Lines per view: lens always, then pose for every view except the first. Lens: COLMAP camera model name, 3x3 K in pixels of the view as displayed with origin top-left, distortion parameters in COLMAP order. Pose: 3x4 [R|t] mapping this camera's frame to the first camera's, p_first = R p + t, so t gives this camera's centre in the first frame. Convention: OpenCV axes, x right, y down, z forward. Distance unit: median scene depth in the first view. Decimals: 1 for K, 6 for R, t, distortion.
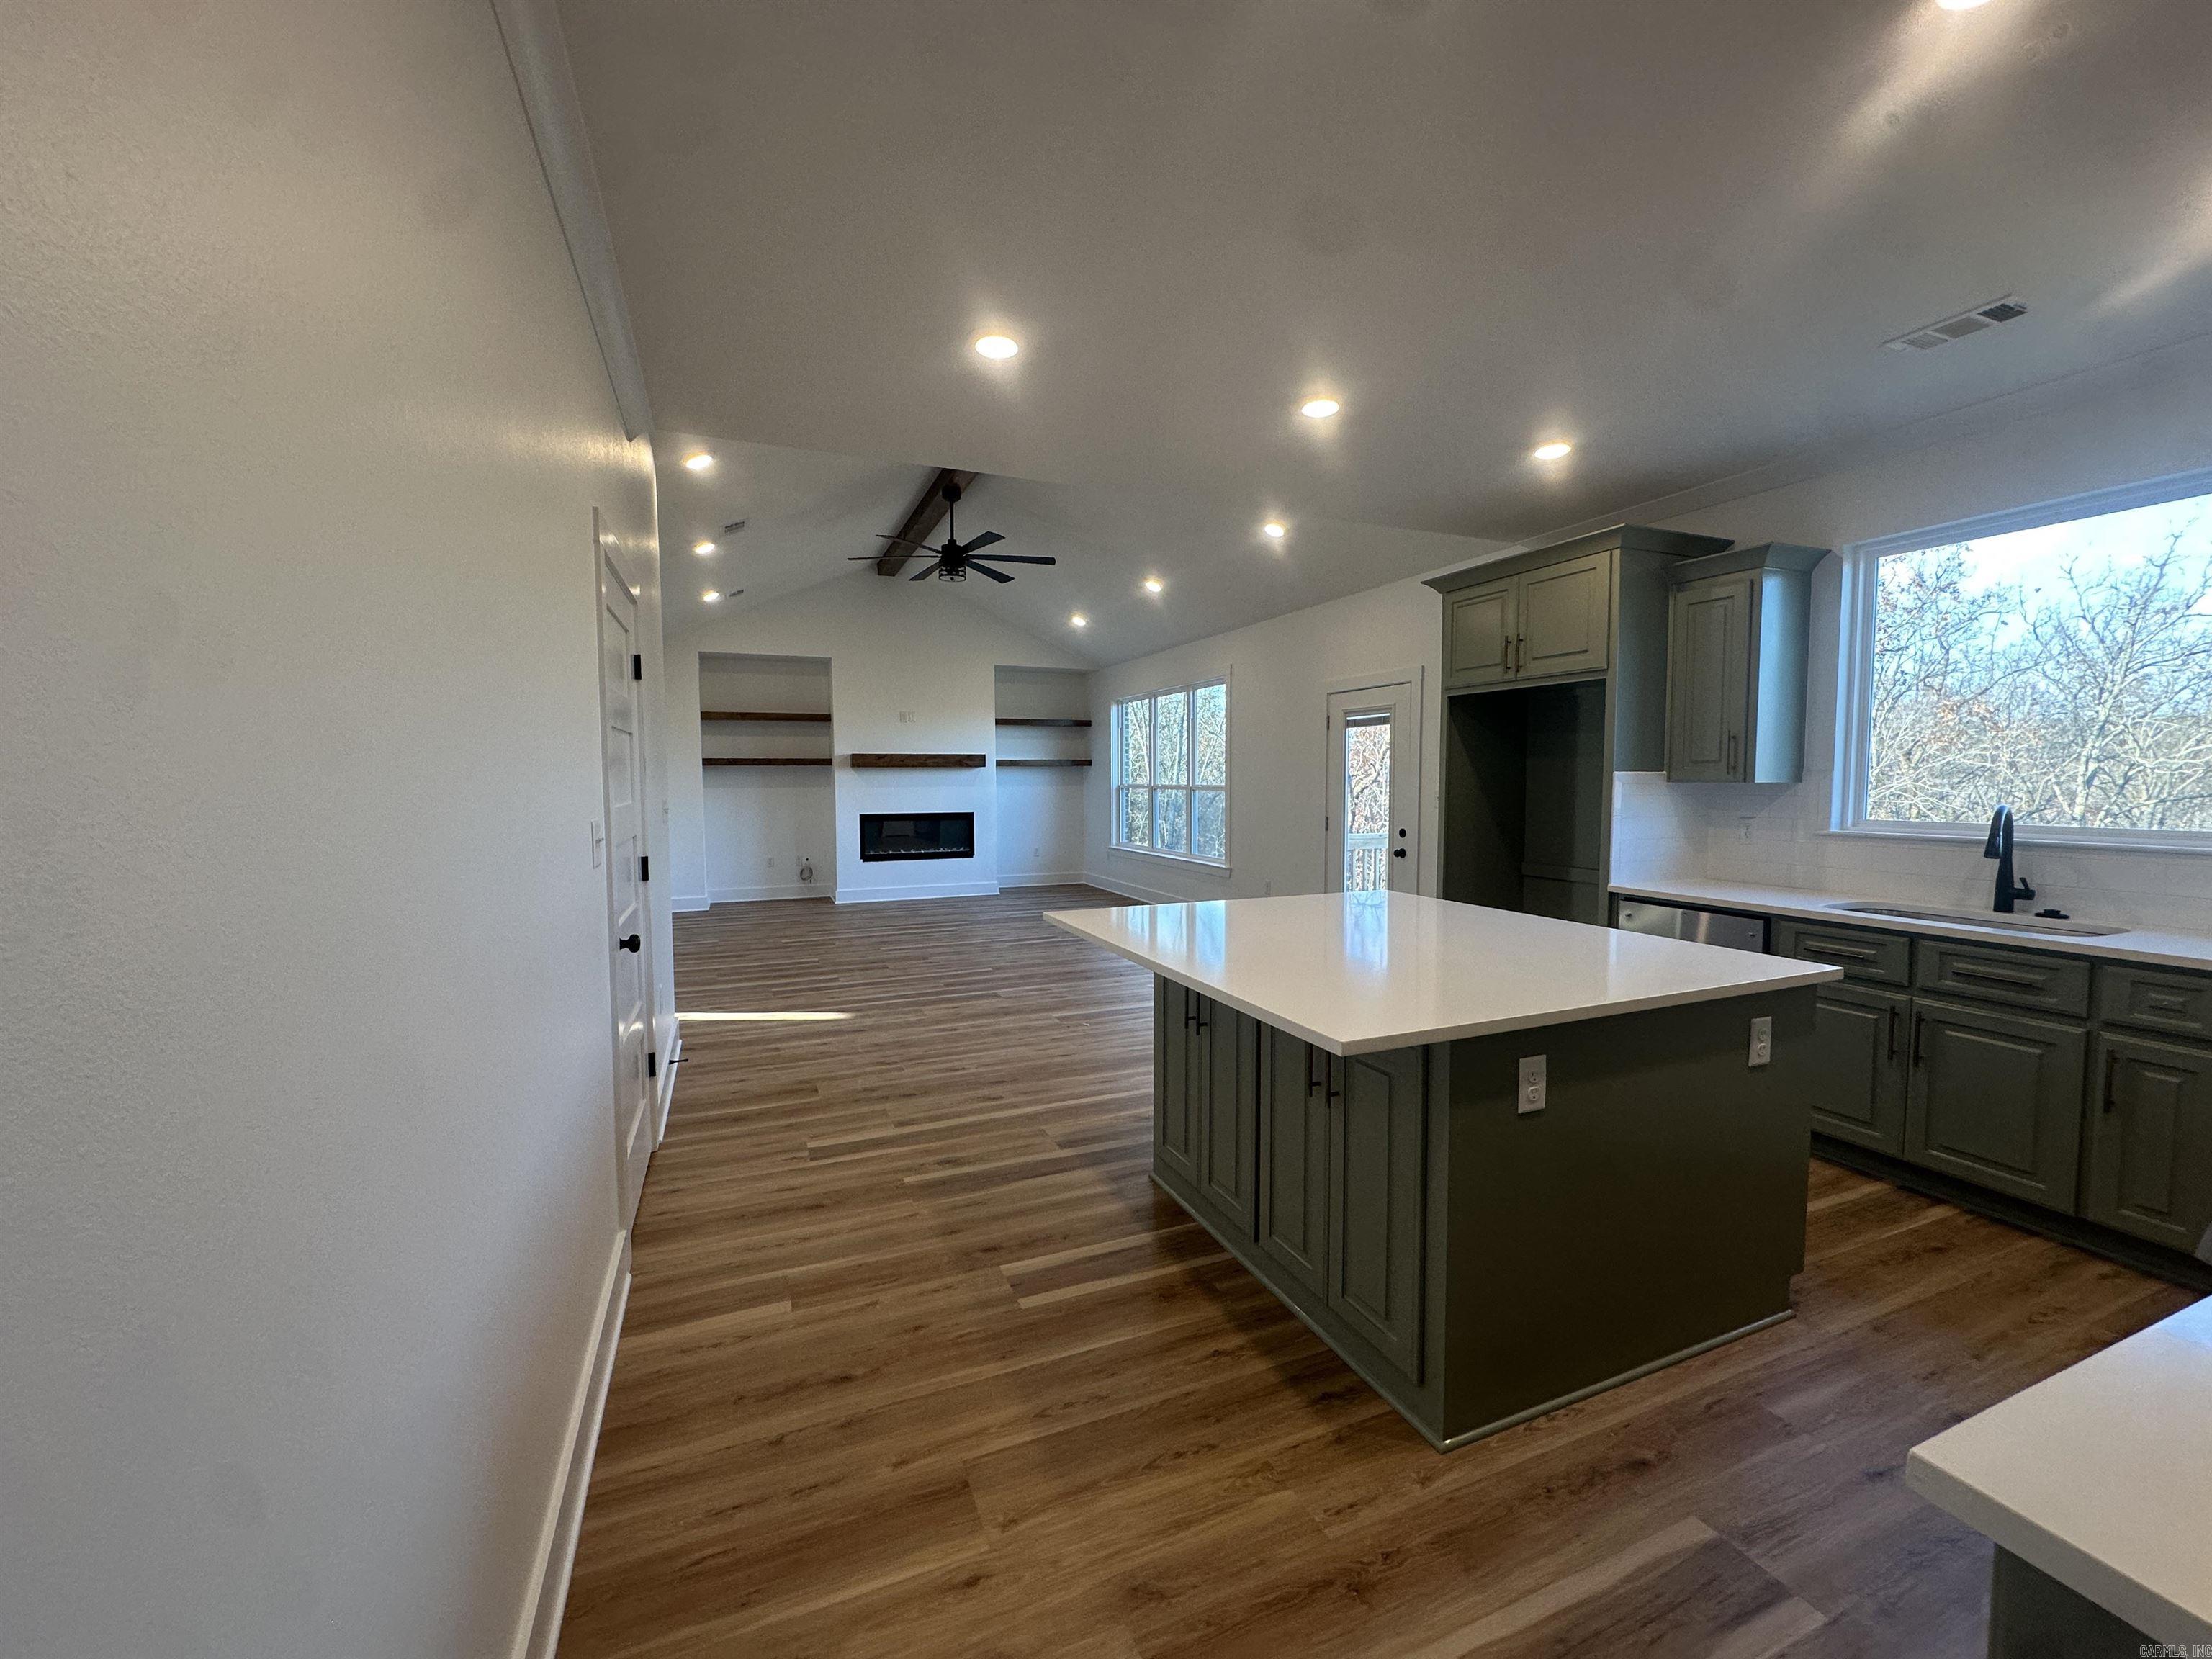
lens RADIAL K [[886.6, 0, 1106.0], [0, 886.6, 829.5], [0, 0, 1]] dist [-0.000287, -0.000245]
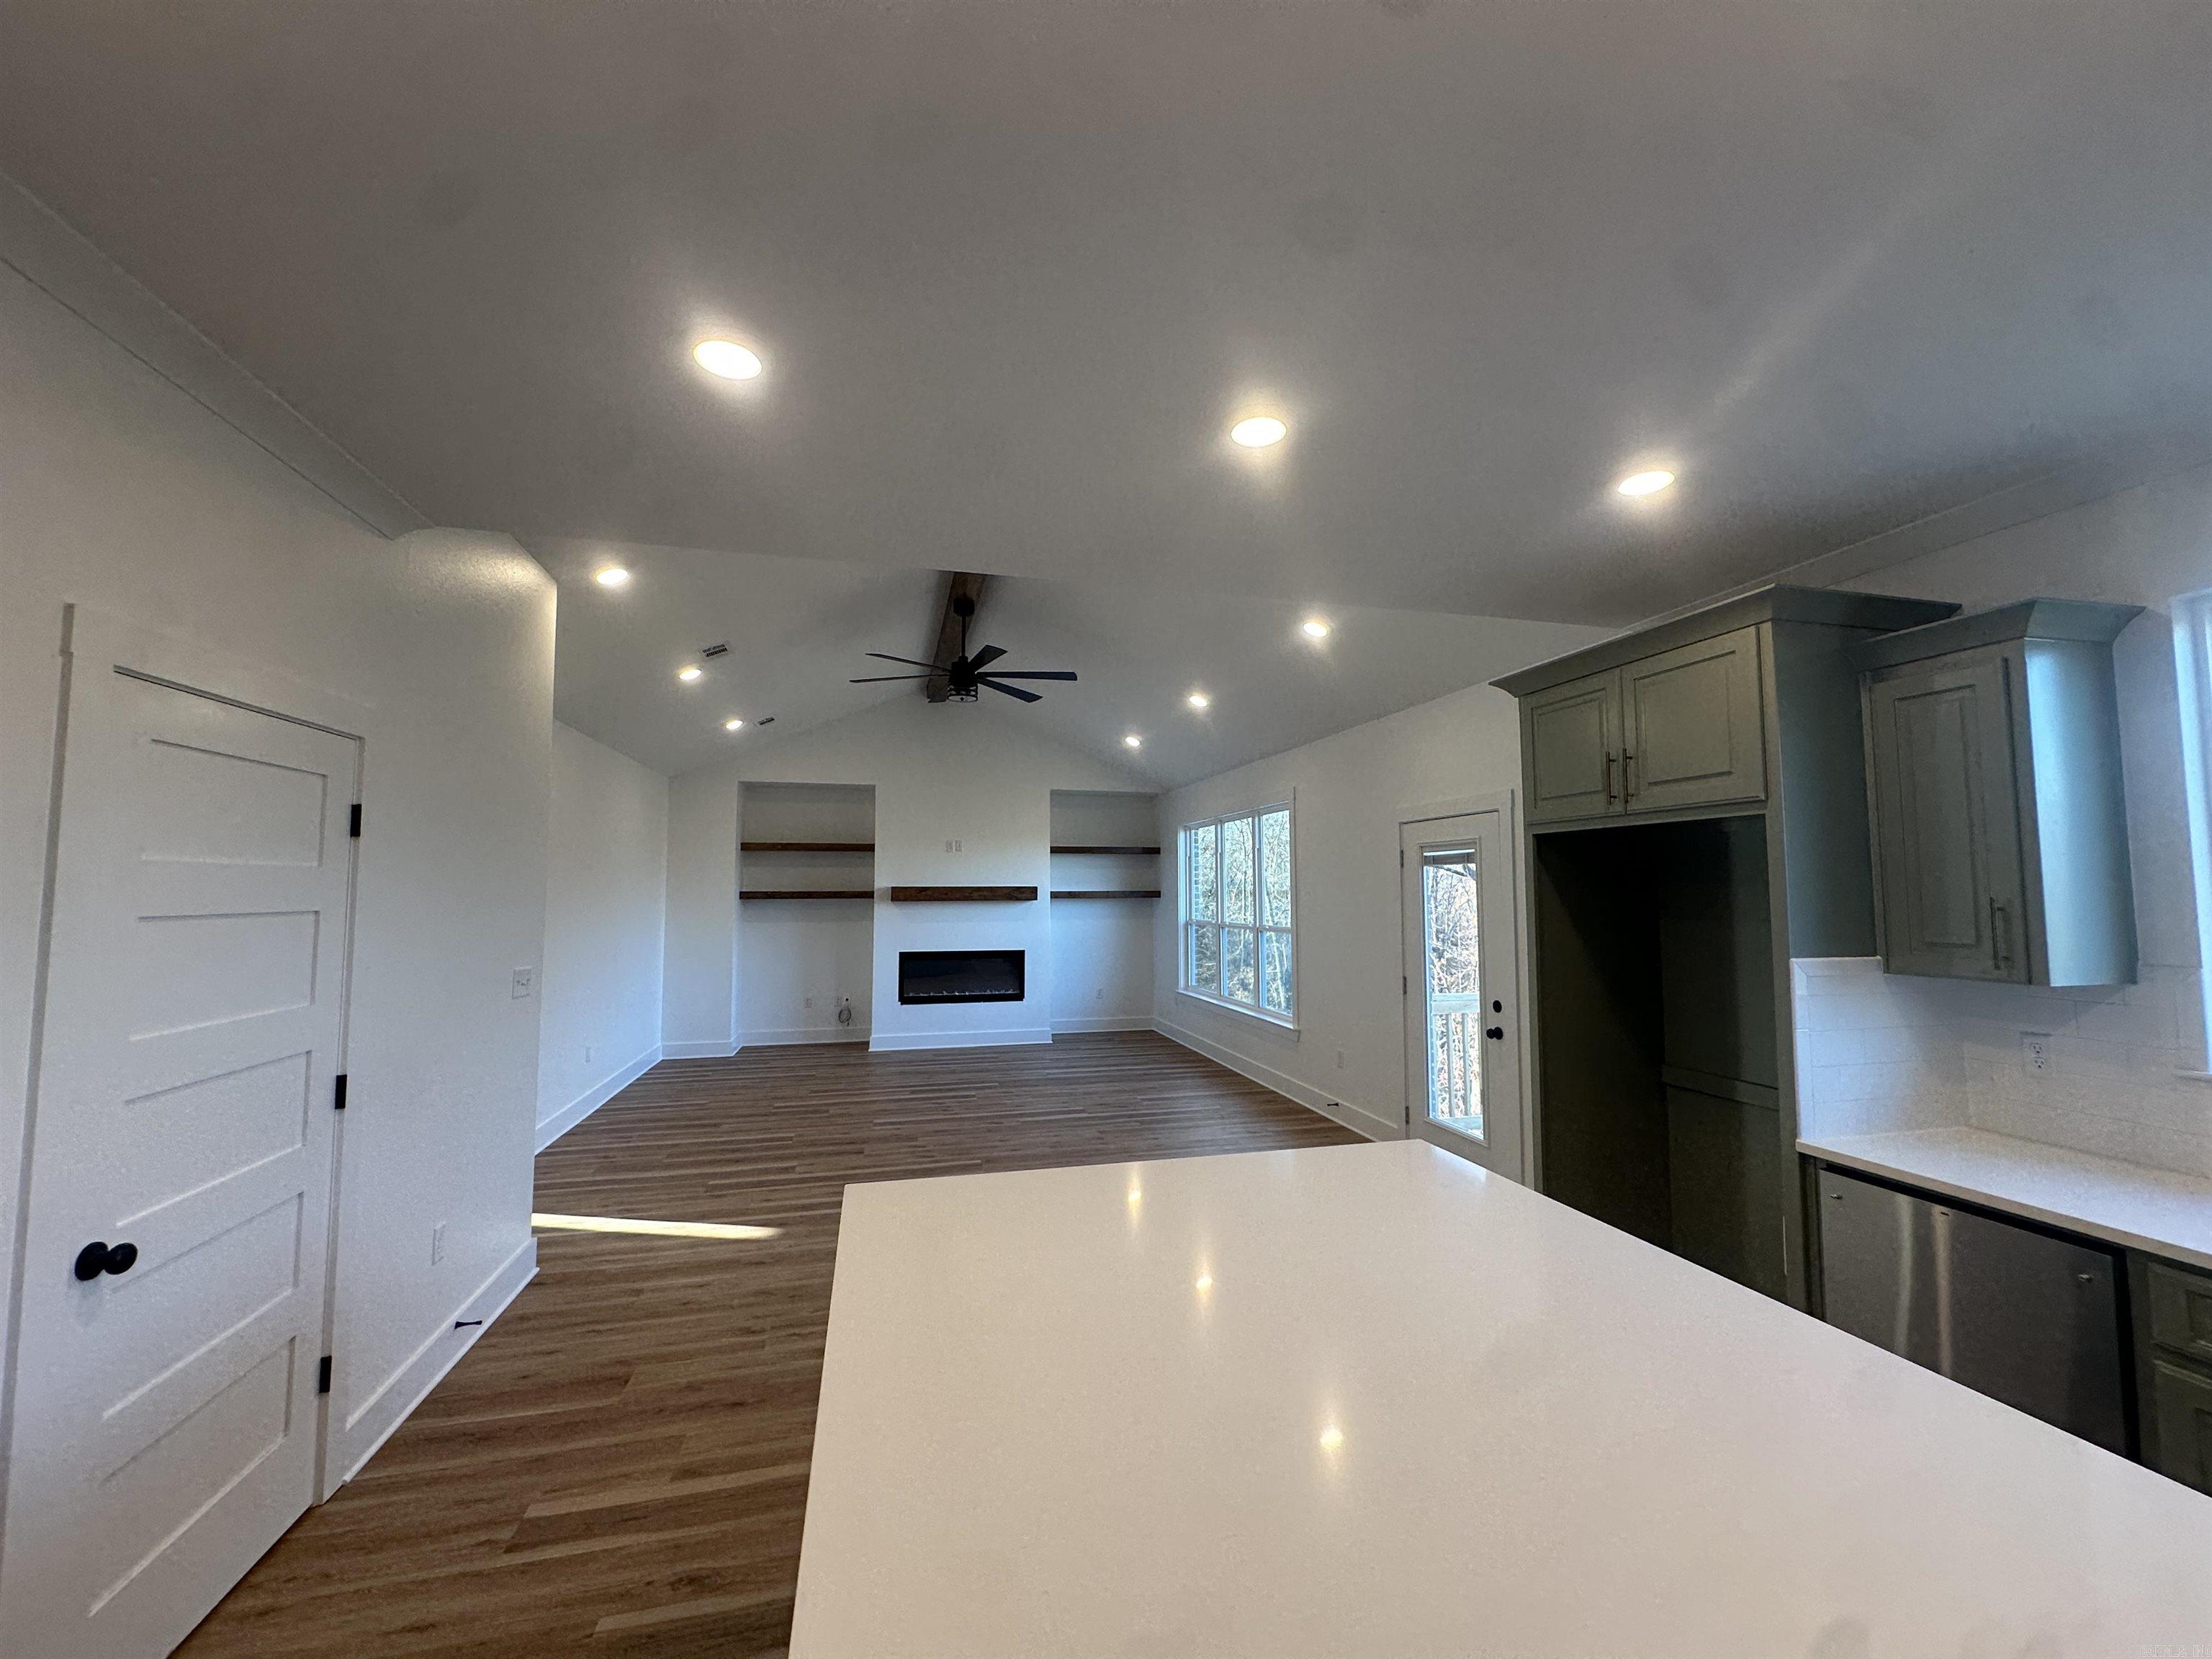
lens RADIAL K [[886.6, 0, 1106.0], [0, 886.6, 829.5], [0, 0, 1]] dist [-0.000287, -0.000245]
pose [[0.989175, -0.007715, -0.146538, 0.158561], [-0.011312, 0.991637, -0.128565, -0.061690], [0.146304, 0.128831, 0.980815, 0.255997]]
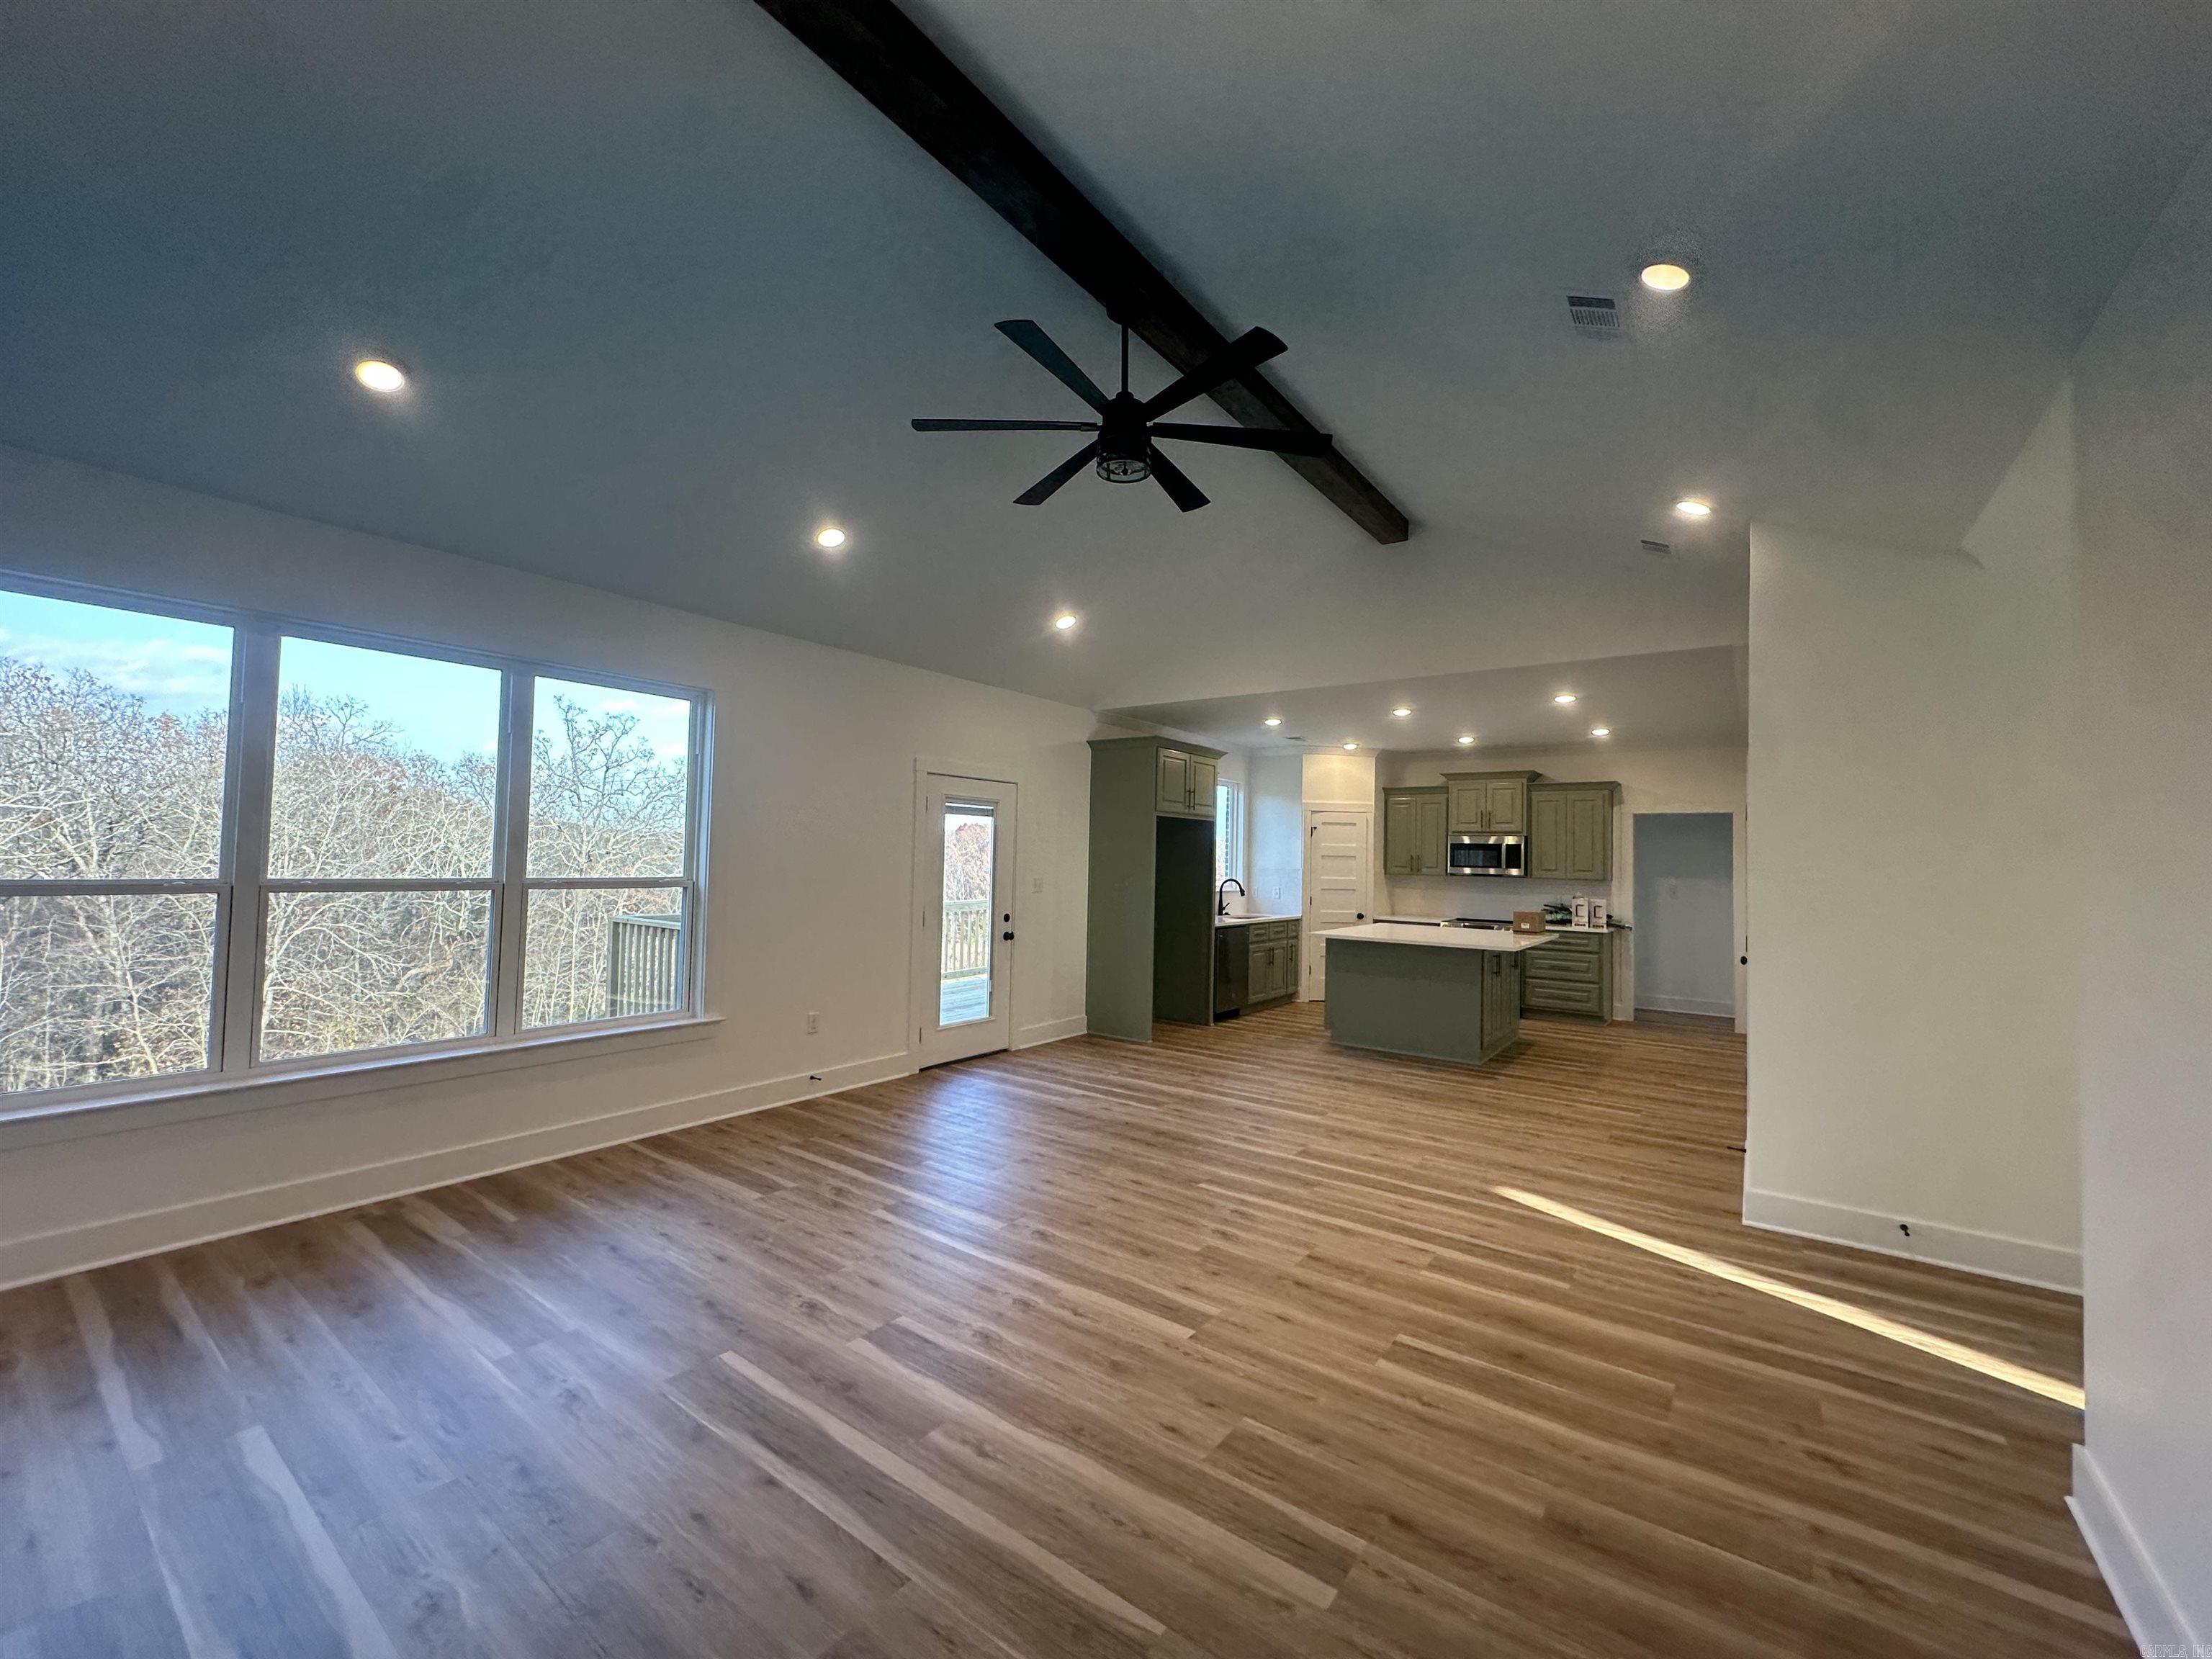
lens RADIAL K [[880.2, 0, 1106.0], [0, 880.2, 829.5], [0, 0, 1]] dist [0.002880, 0.000521]
pose [[-0.515178, 0.020490, 0.856838, -0.925217], [0.029440, 0.999547, -0.006202, -0.131269], [-0.856578, 0.022030, -0.515548, 2.008011]]
